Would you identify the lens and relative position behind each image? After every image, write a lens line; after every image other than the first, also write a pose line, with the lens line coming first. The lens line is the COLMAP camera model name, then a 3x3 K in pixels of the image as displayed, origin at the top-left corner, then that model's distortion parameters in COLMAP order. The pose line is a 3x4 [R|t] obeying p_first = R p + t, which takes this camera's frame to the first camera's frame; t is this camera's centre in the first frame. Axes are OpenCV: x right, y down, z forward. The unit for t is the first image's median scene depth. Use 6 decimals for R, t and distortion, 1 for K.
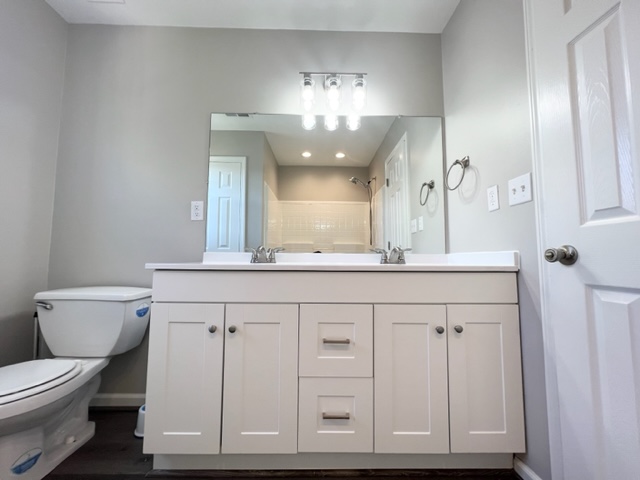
lens RADIAL K [[257.2, 0, 319.2], [0, 257.2, 242.2], [0, 0, 1]] dist [-0.002834, 0.001782]
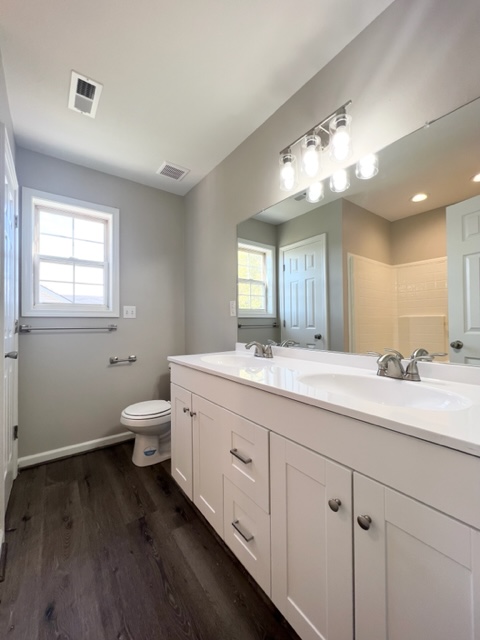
lens RADIAL K [[257.2, 0, 240.9], [0, 257.2, 321.3], [0, 0, 1]] dist [-0.002834, 0.001782]
pose [[0.586872, -0.016331, -0.809515, 0.298515], [0.063472, 0.997648, 0.025888, -0.048875], [0.807188, -0.066575, 0.586528, 0.164105]]
